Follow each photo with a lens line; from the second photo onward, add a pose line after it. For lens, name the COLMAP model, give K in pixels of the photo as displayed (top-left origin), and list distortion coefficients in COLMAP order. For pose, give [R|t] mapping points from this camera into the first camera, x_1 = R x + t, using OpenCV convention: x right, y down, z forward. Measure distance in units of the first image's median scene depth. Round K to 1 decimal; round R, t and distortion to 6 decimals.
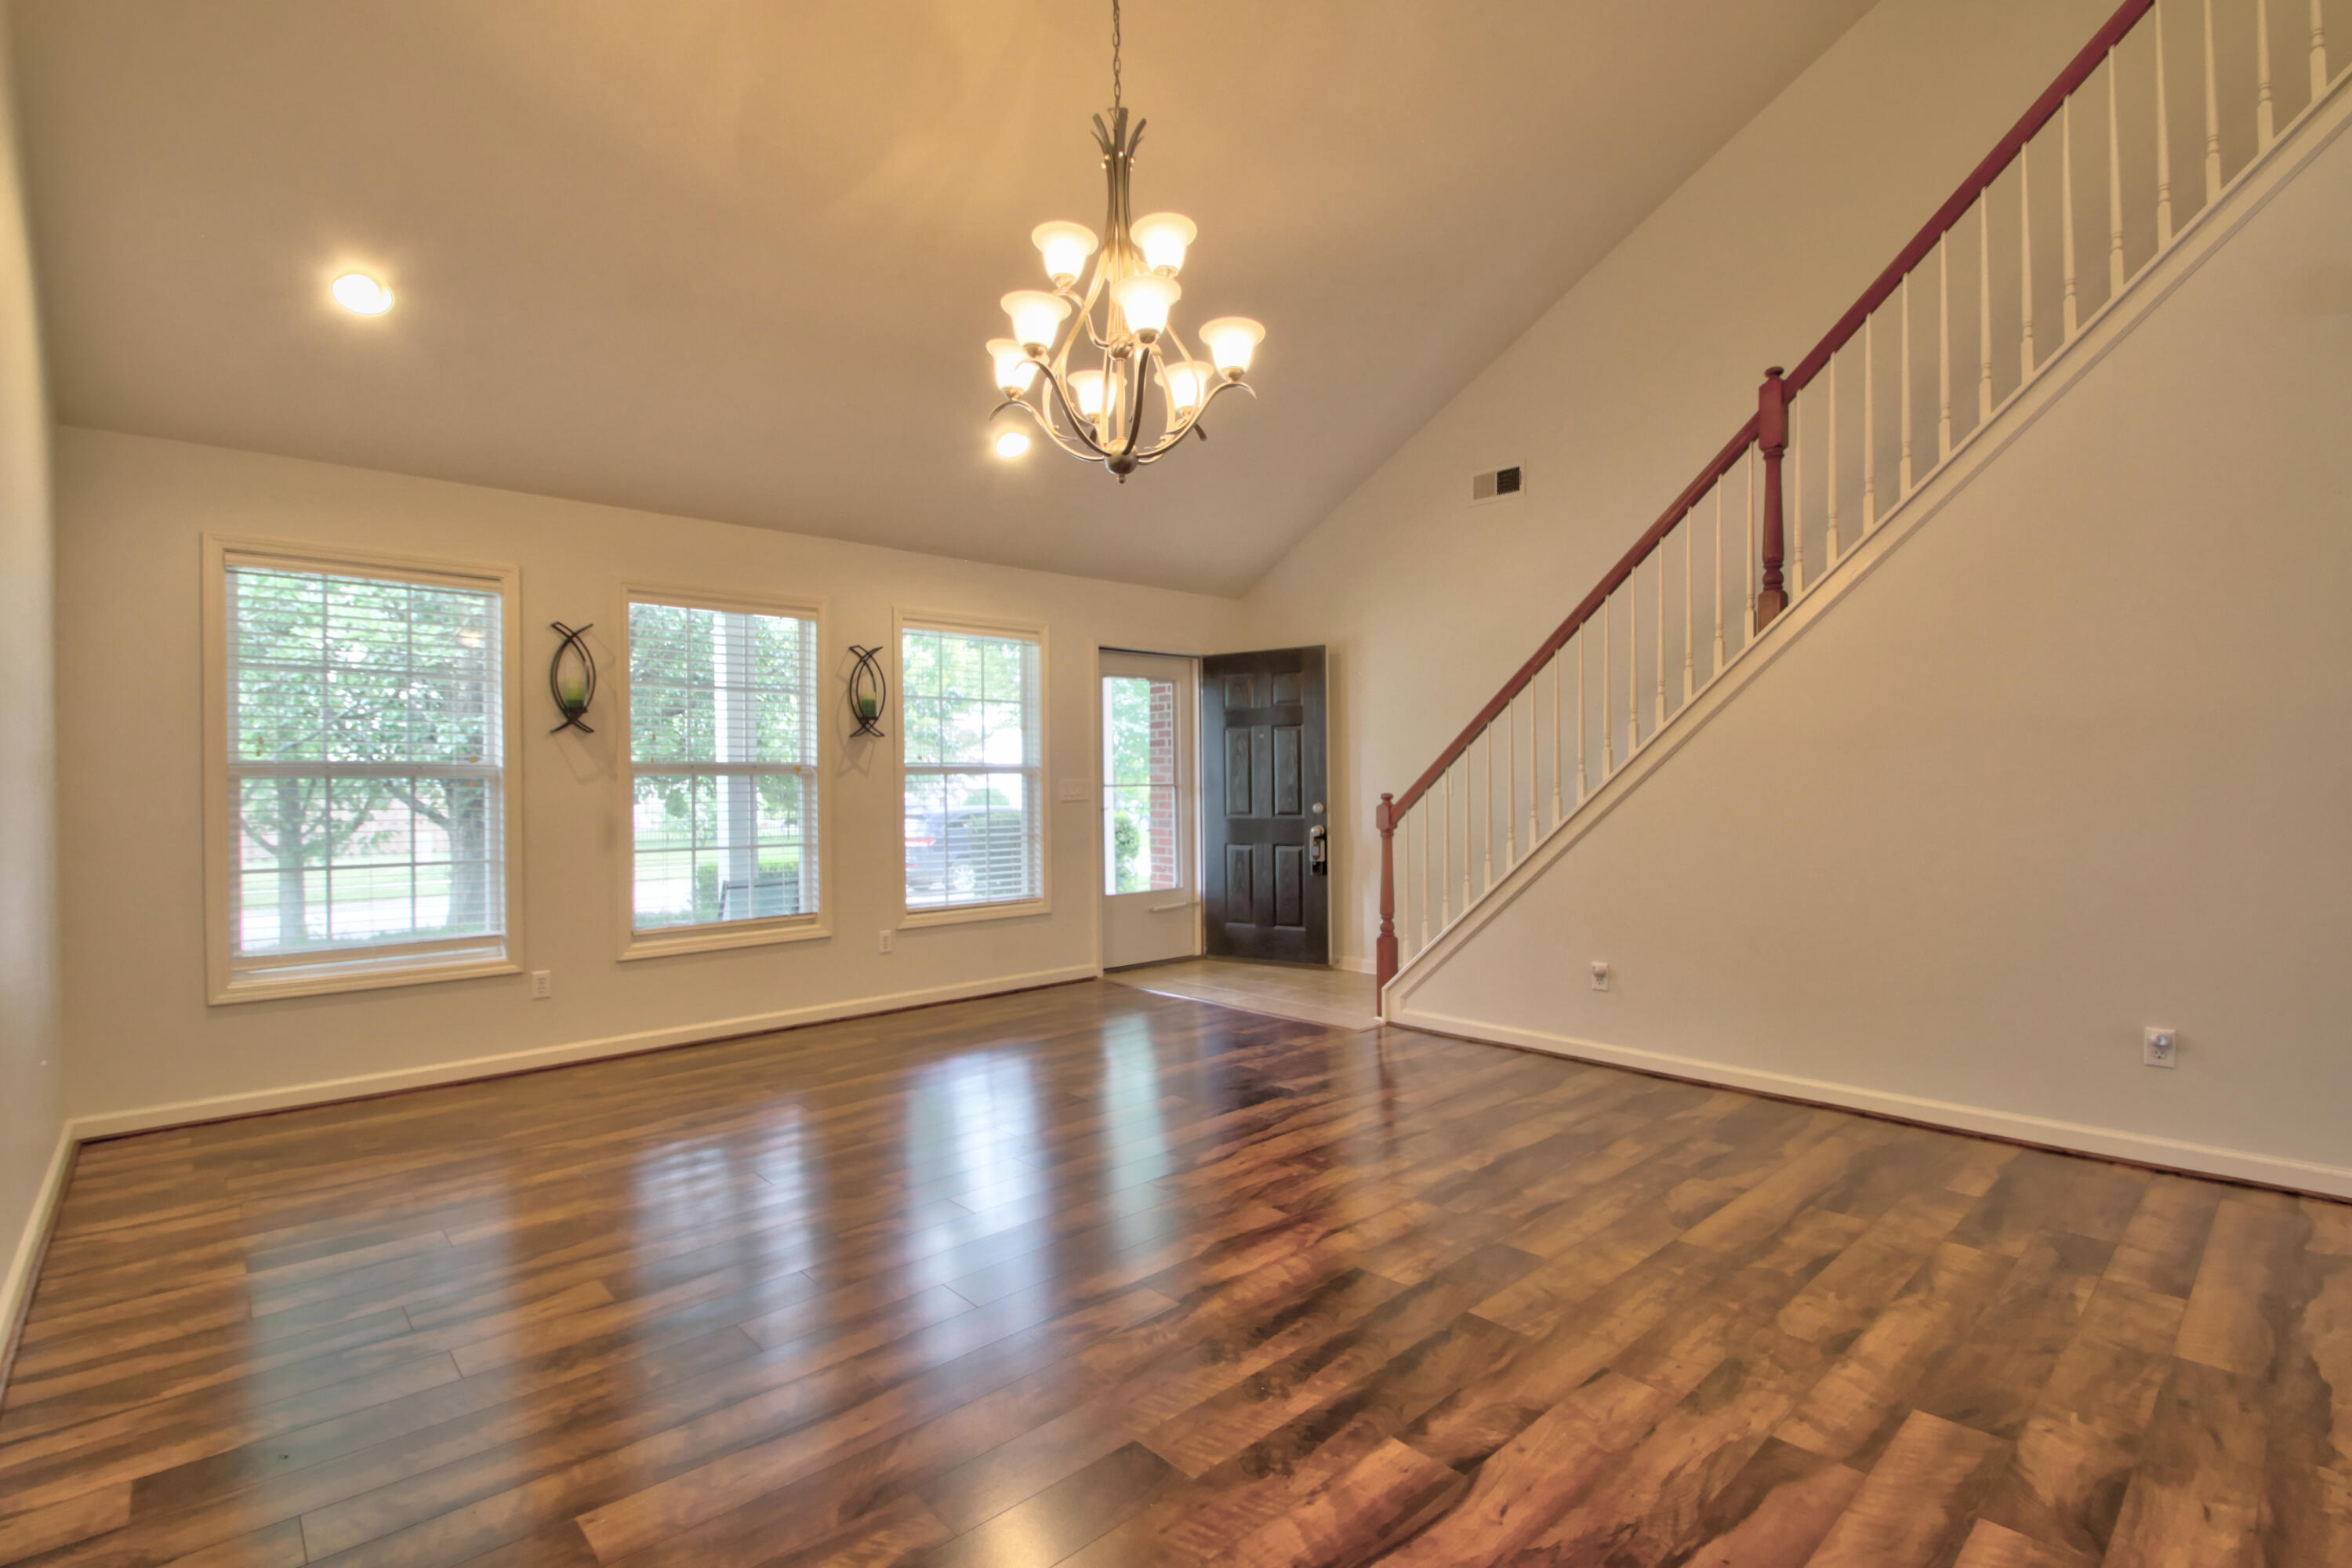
lens RADIAL K [[1081.3, 0, 1177.2], [0, 1081.3, 785.2], [0, 0, 1]] dist [0.013608, -0.018777]
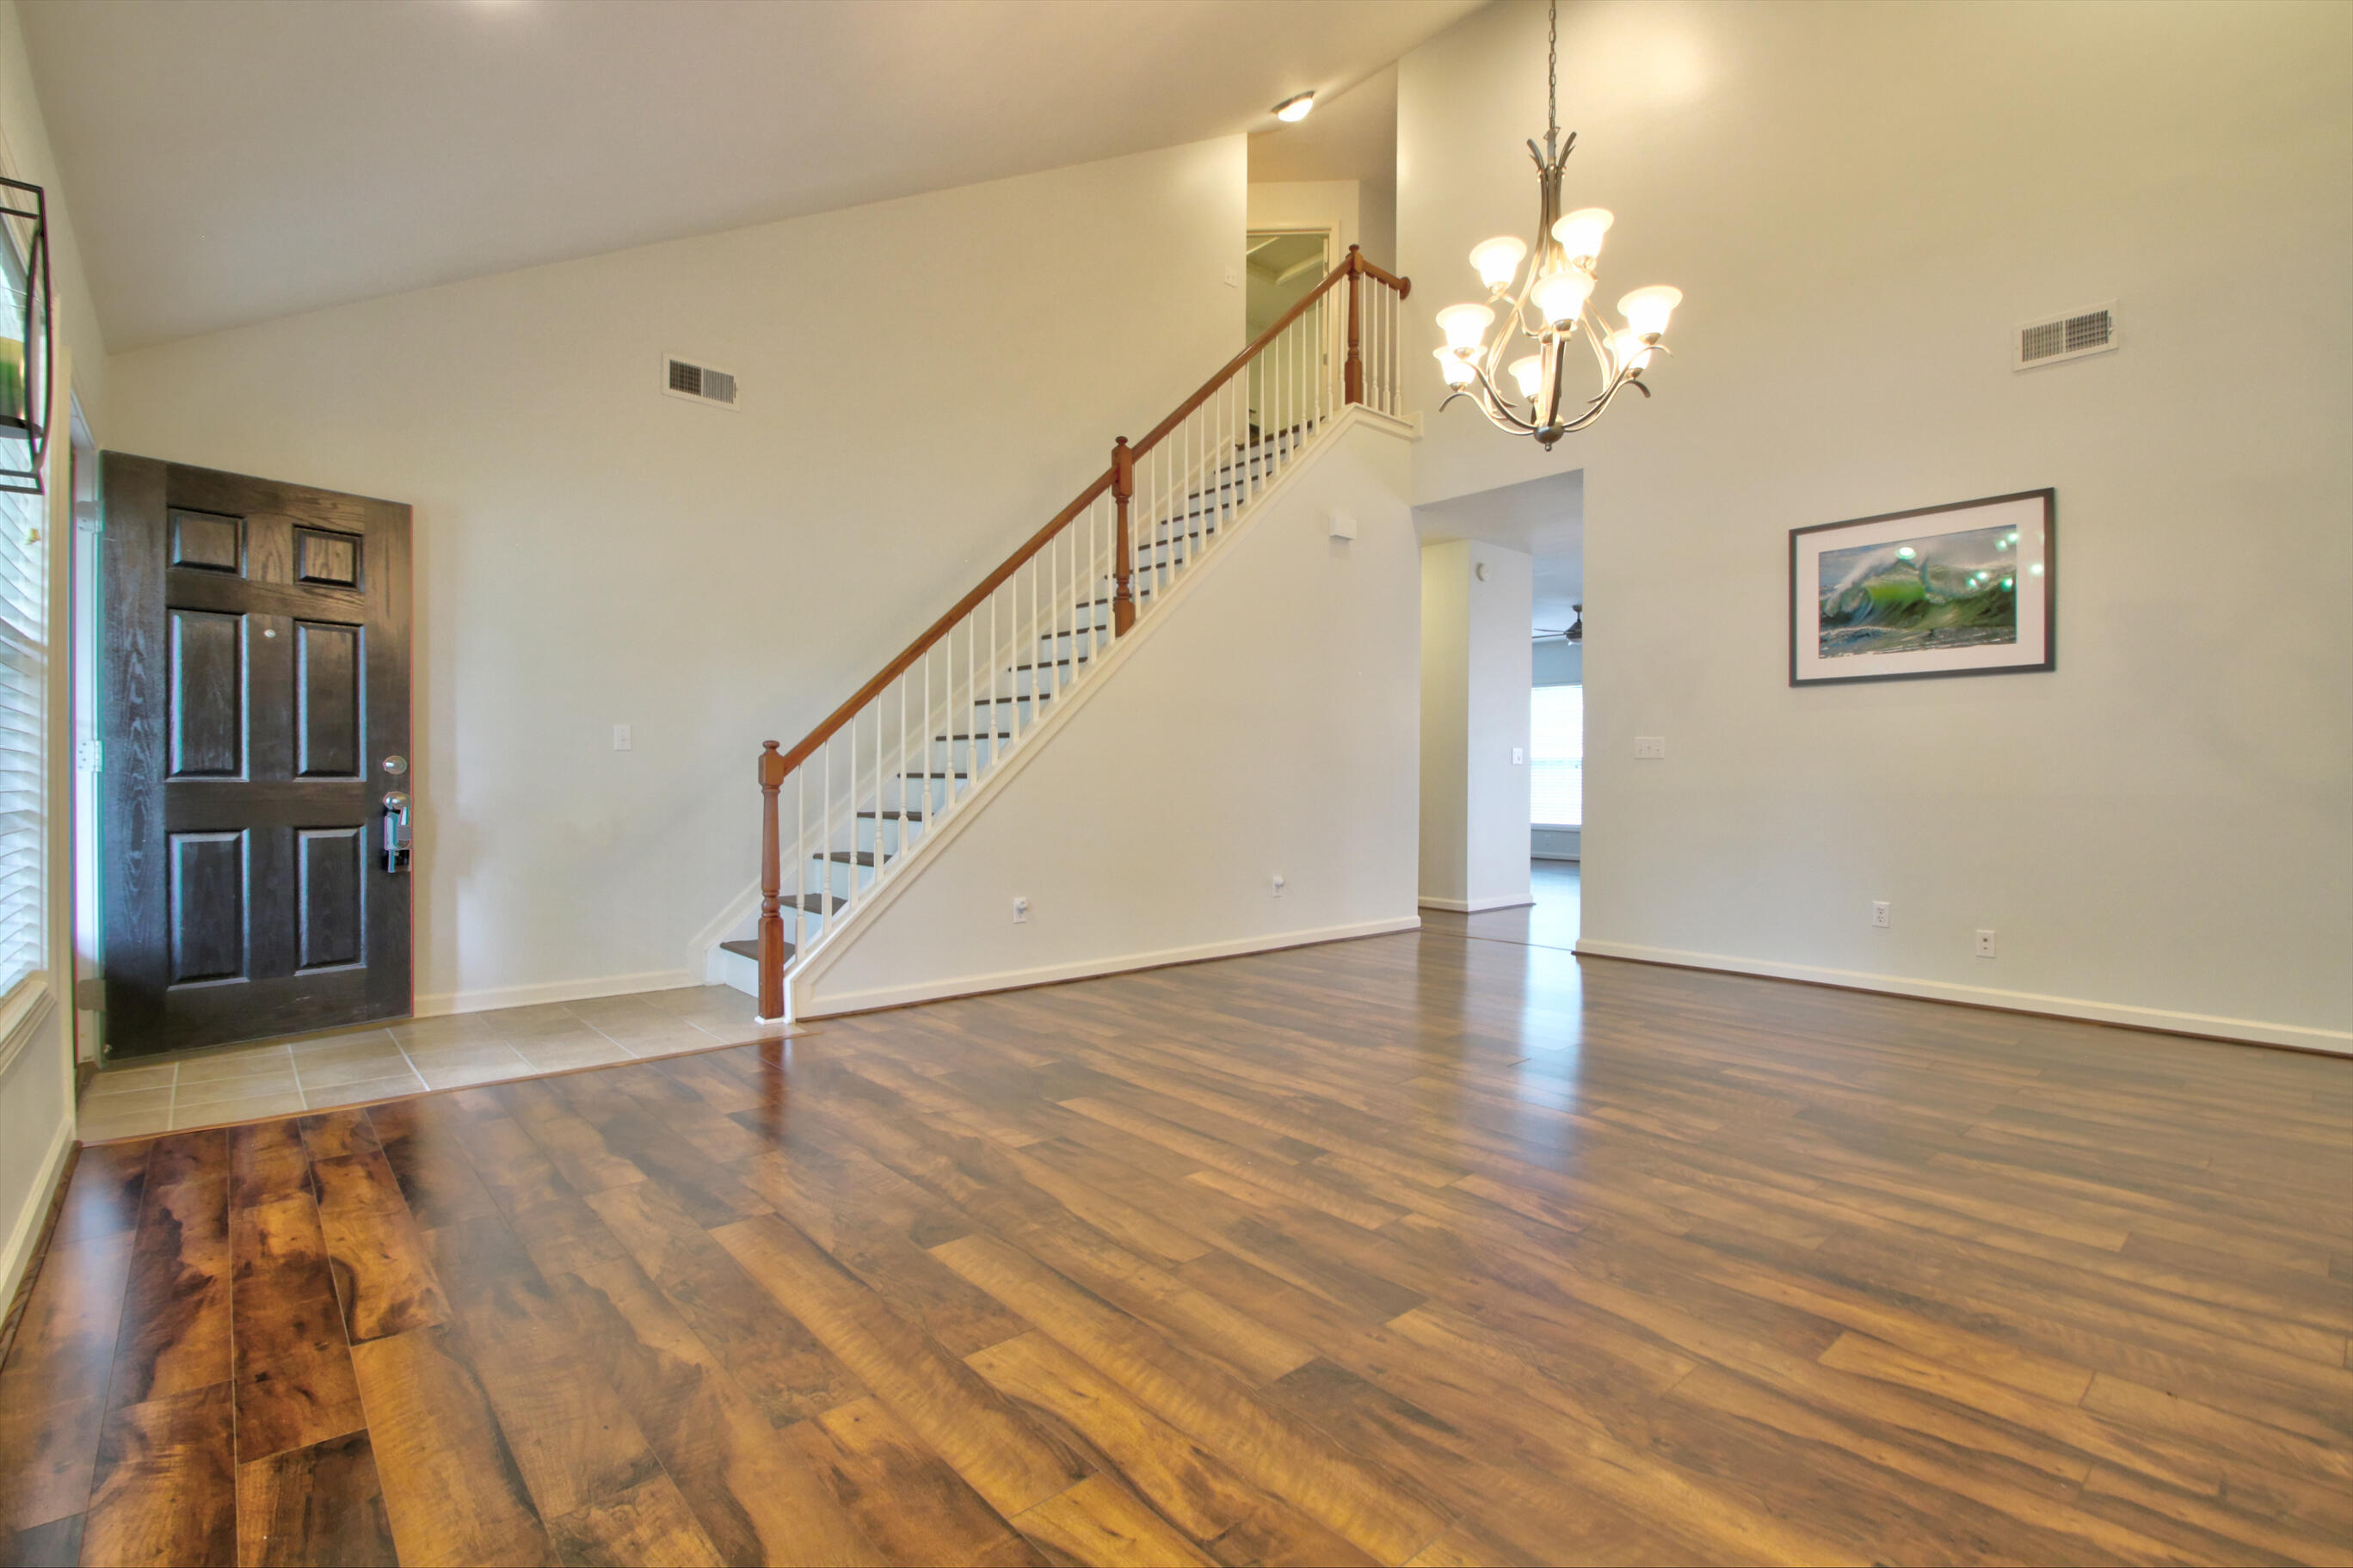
lens RADIAL K [[1081.7, 0, 1177.7], [0, 1081.7, 785.2], [0, 0, 1]] dist [0.013608, -0.018777]
pose [[0.016929, 0.003217, 0.999852, -0.845362], [-0.004188, 0.999986, -0.003147, 0.059019], [-0.999848, -0.004134, 0.016943, 0.953899]]
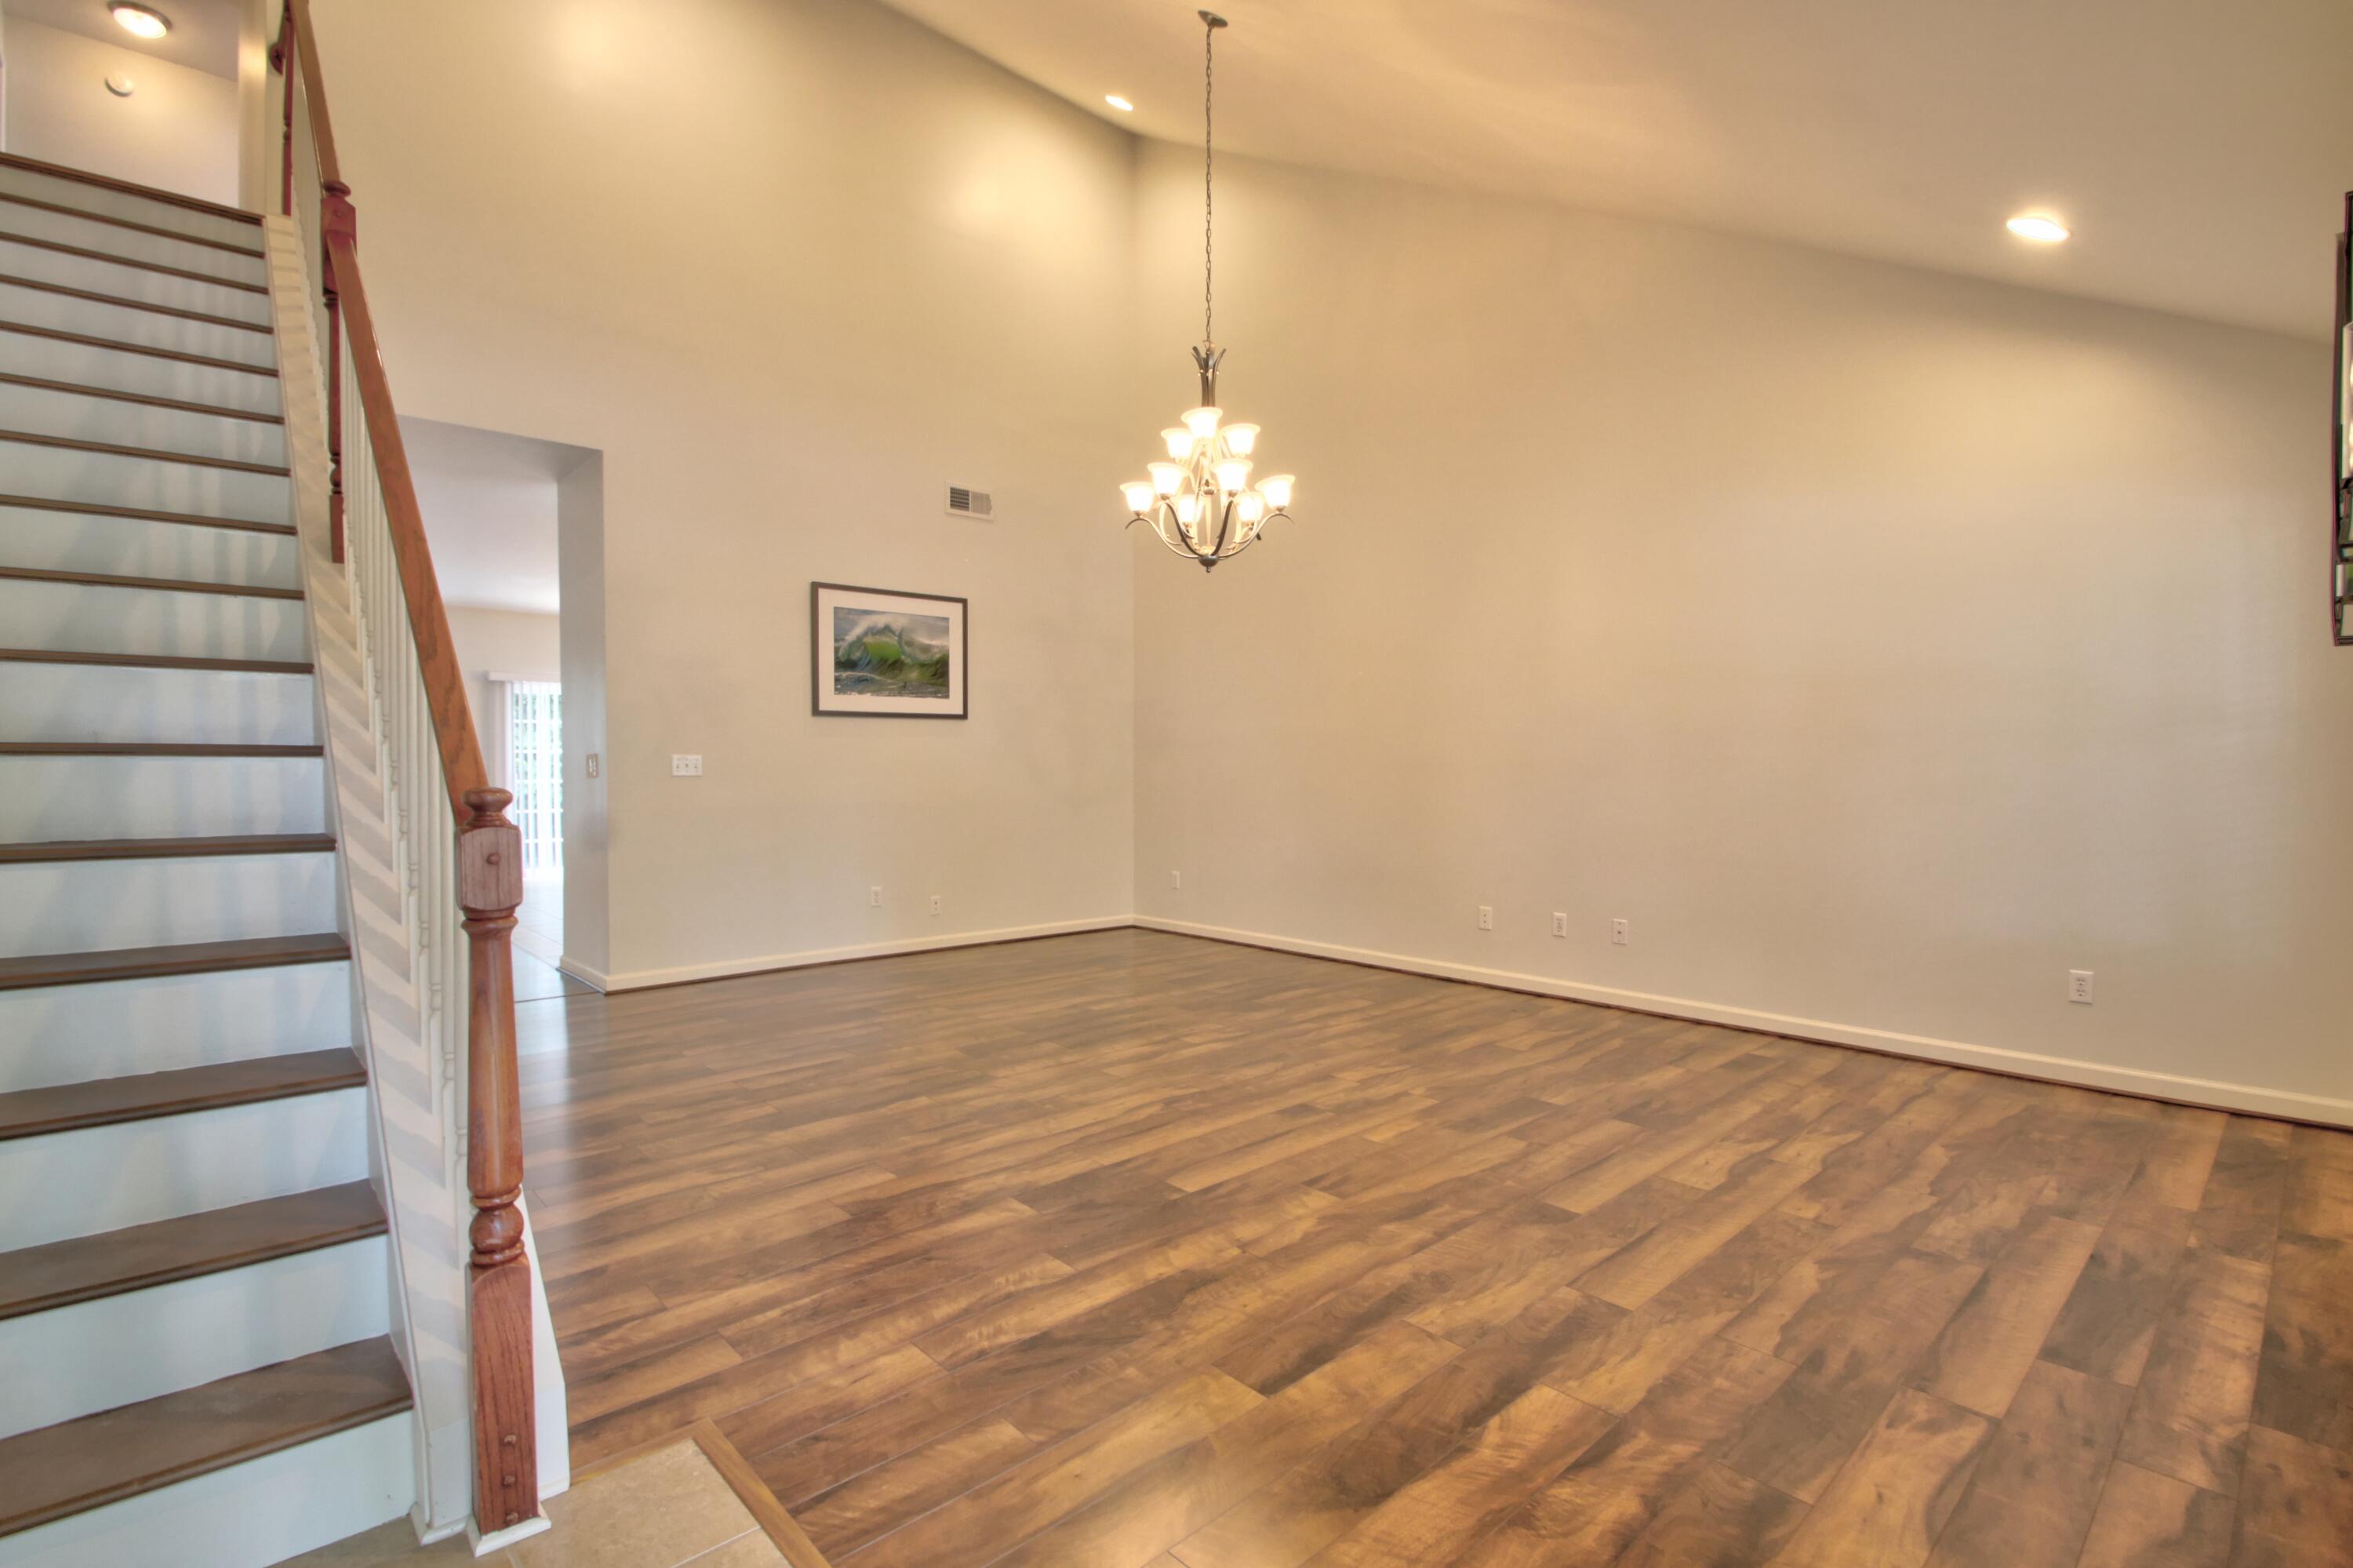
lens RADIAL K [[1081.8, 0, 1177.7], [0, 1081.8, 785.2], [0, 0, 1]] dist [0.013608, -0.018777]
pose [[-0.999943, 0.009137, -0.005436, 0.005884], [0.009030, 0.999774, 0.019249, 0.004308], [0.005610, 0.019199, -0.999800, 1.814685]]
